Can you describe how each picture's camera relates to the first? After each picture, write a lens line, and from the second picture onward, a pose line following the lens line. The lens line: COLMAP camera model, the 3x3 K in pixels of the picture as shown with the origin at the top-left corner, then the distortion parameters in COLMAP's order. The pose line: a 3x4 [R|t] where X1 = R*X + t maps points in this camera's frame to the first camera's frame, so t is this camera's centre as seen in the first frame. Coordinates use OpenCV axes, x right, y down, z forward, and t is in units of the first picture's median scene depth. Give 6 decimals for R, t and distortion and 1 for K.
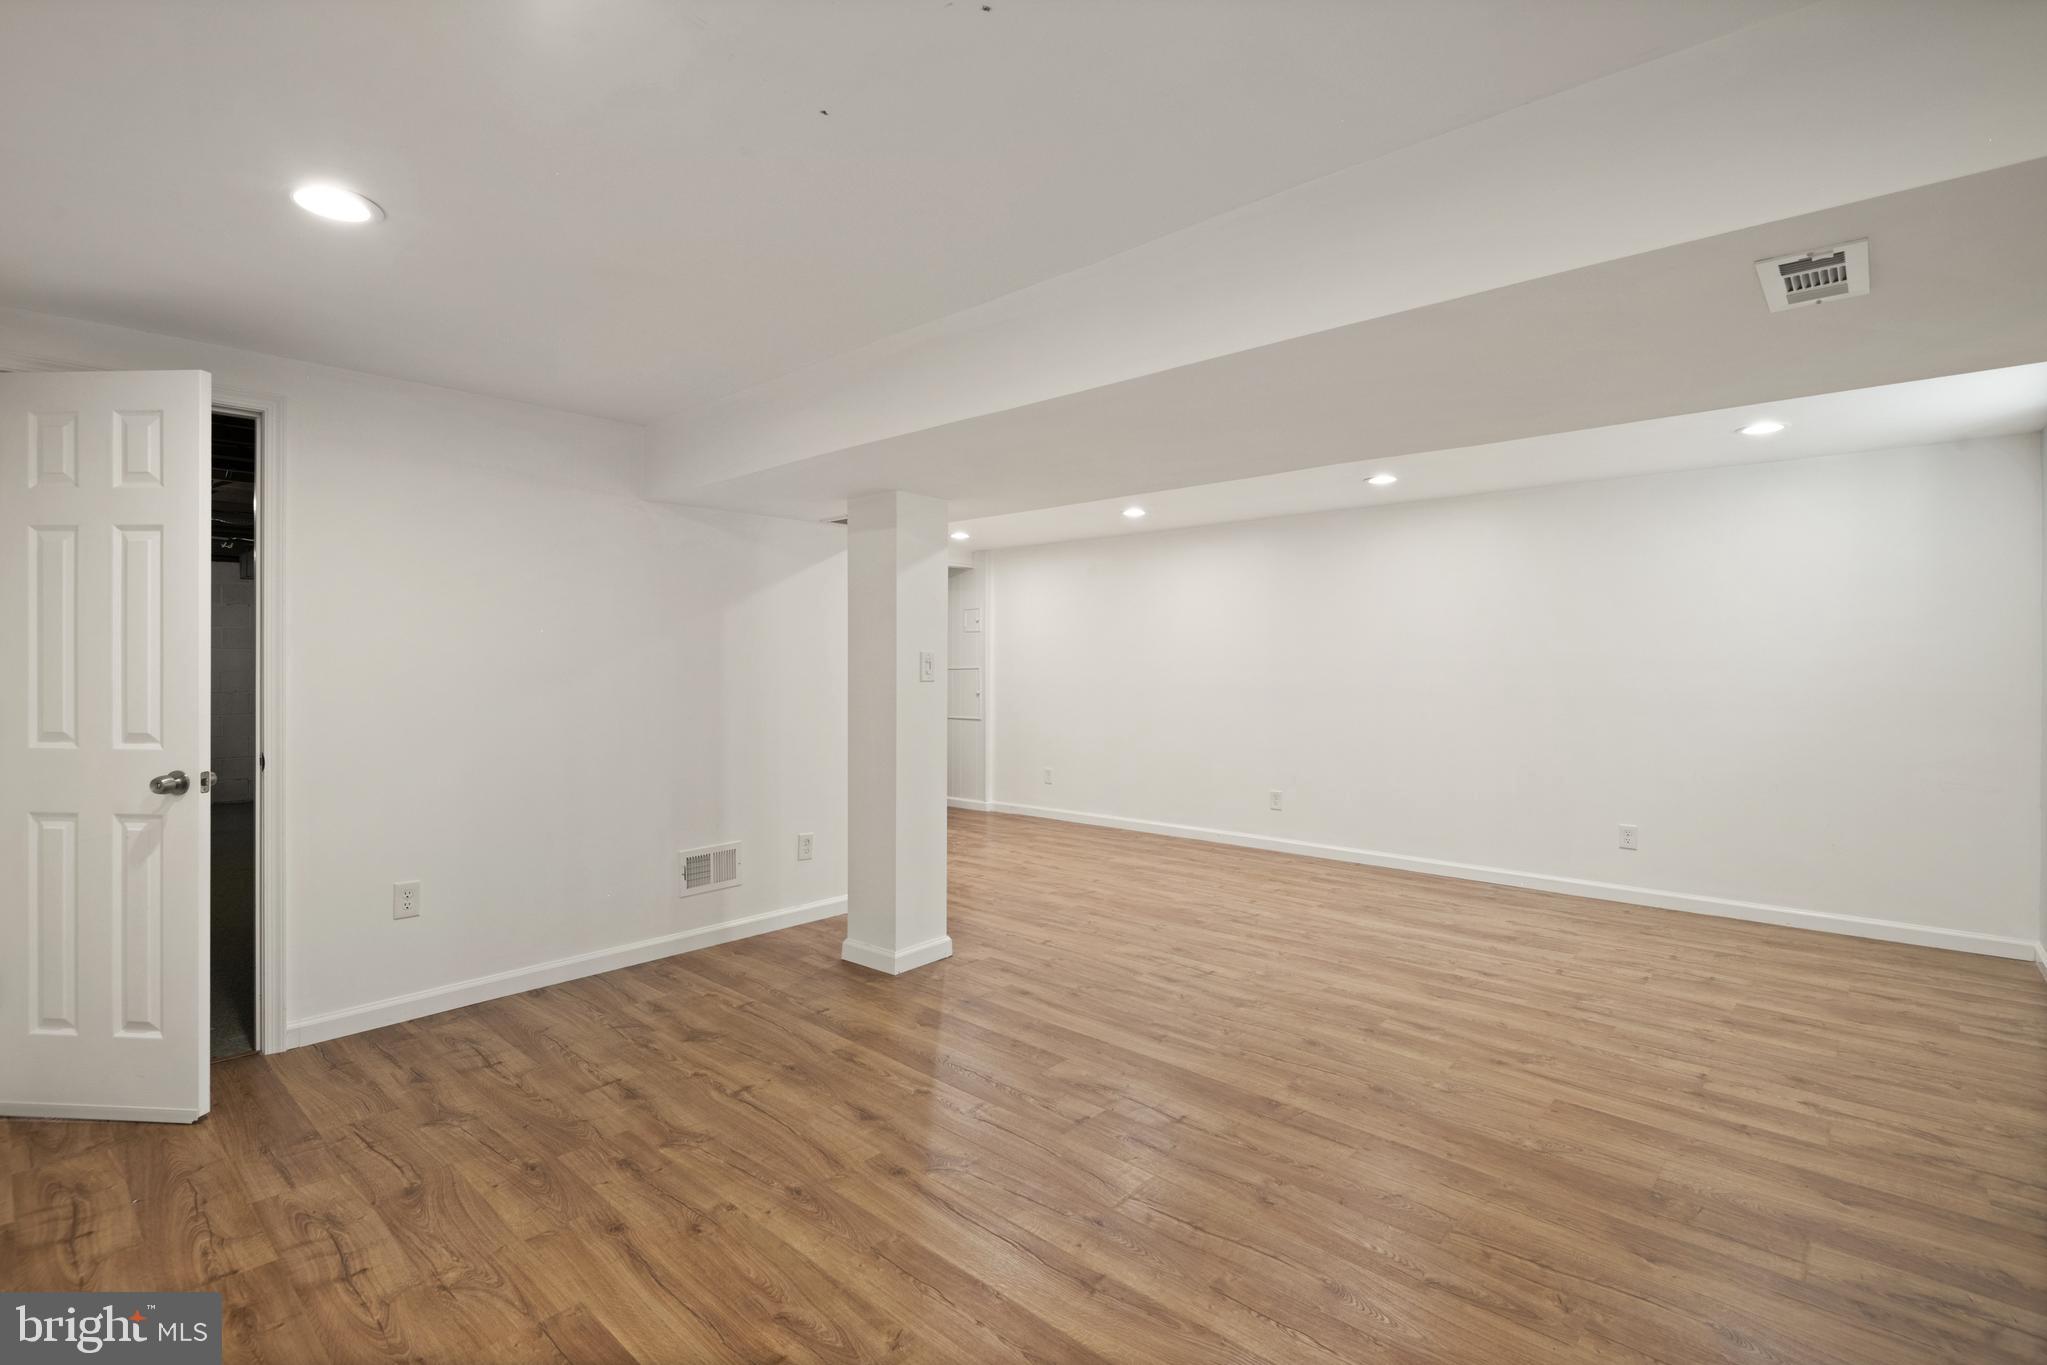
lens RADIAL K [[947.8, 0, 1014.3], [0, 947.8, 677.2], [0, 0, 1]] dist [0.002862, -0.006598]
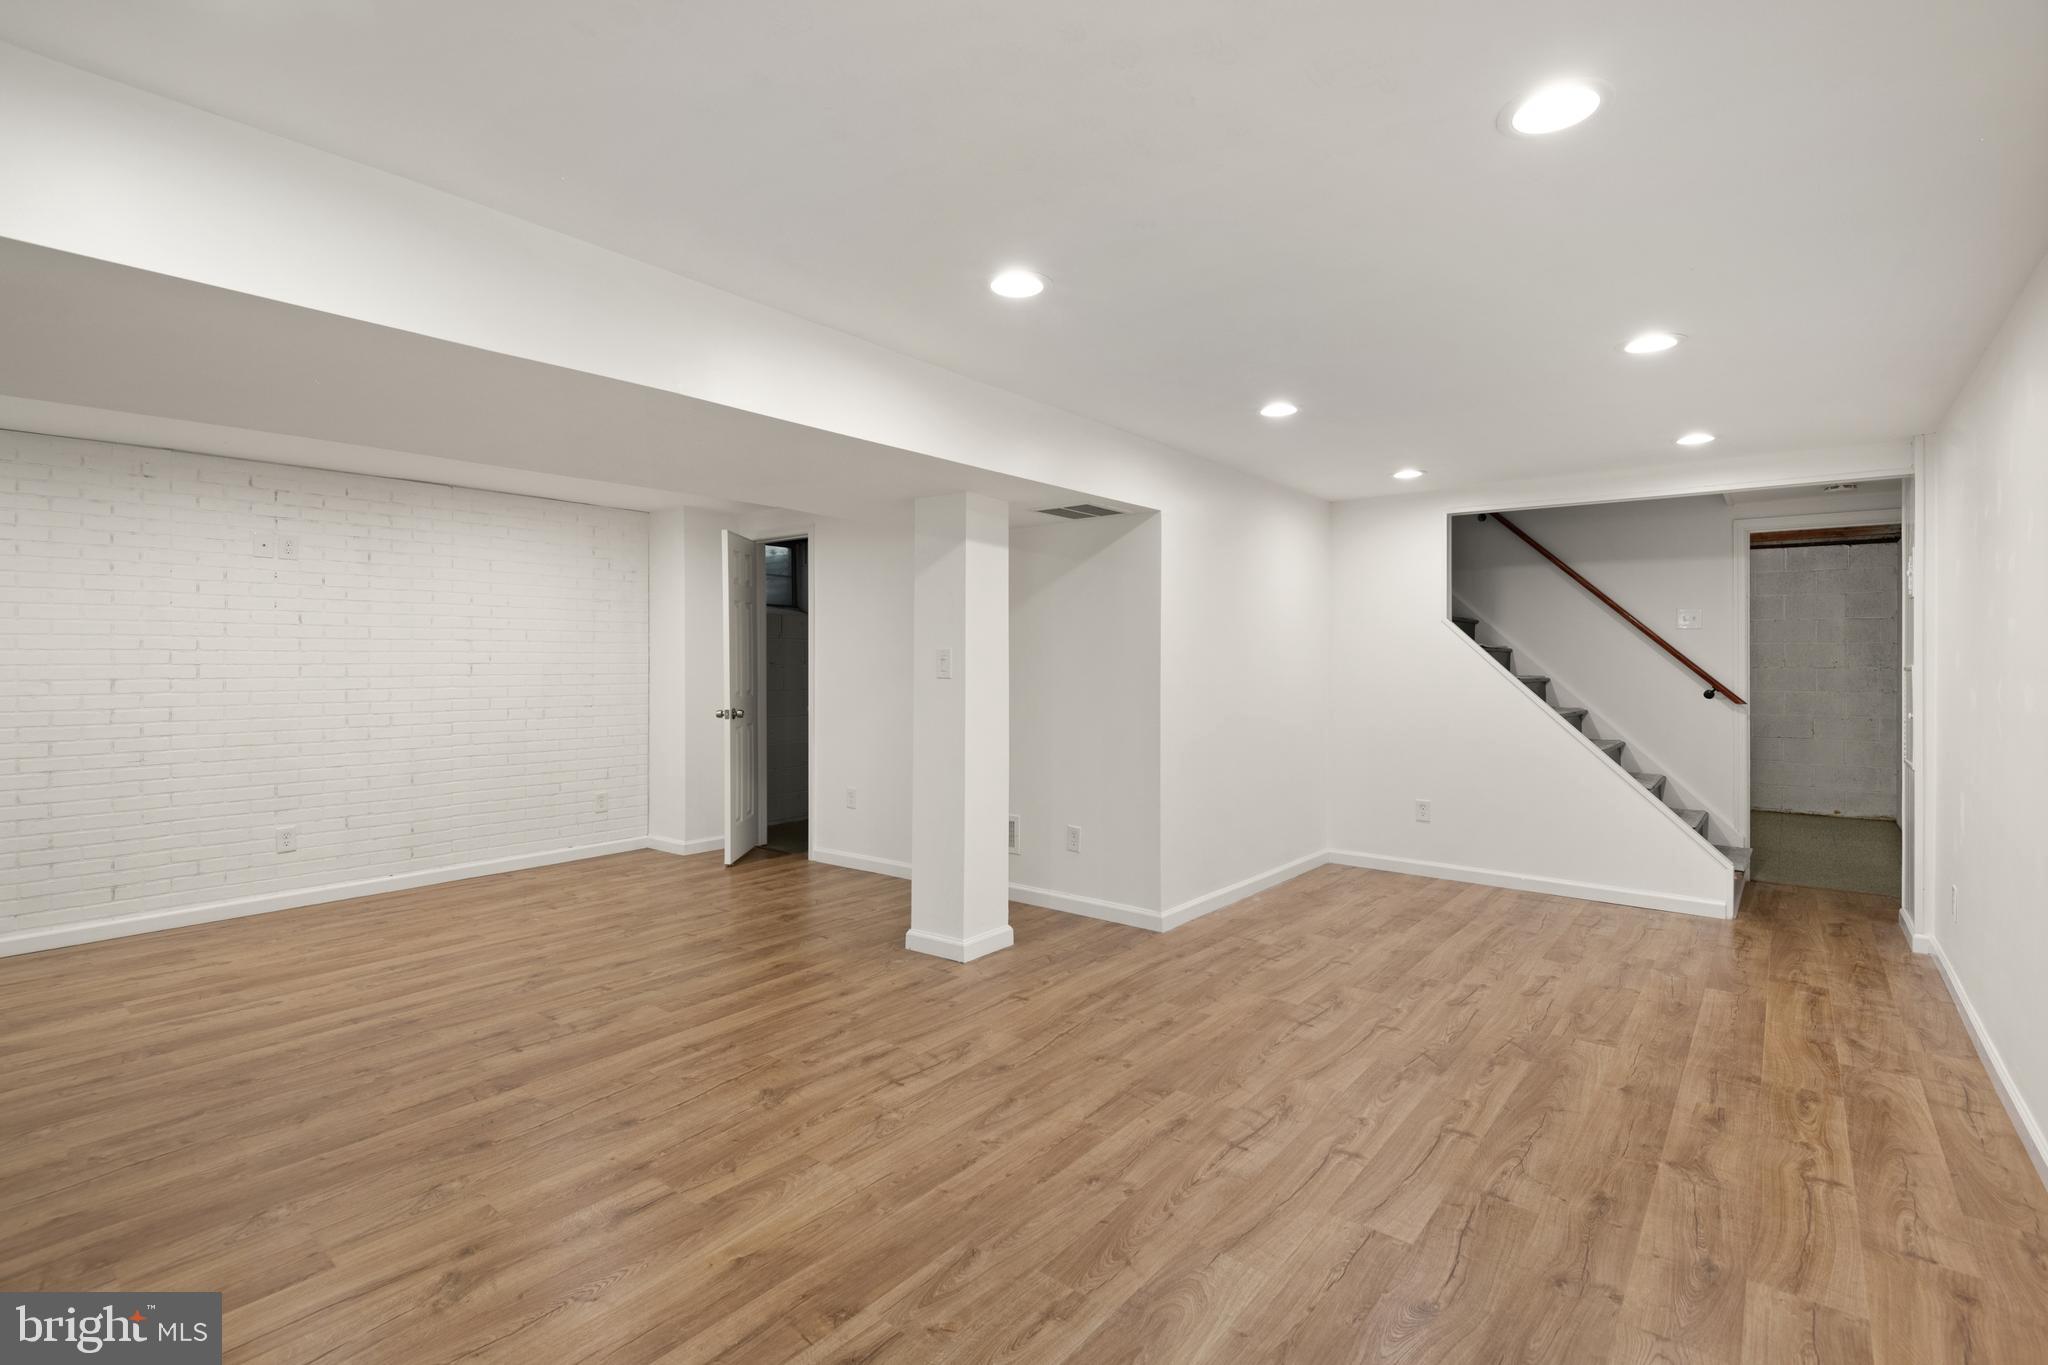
lens RADIAL K [[948.3, 0, 964.8], [0, 948.3, 647.0], [0, 0, 1]] dist [0.002862, -0.006598]
pose [[0.049764, -0.007613, -0.998732, 0.902970], [-0.016489, 0.999828, -0.008443, -0.008557], [0.998625, 0.016888, 0.049630, 0.992198]]
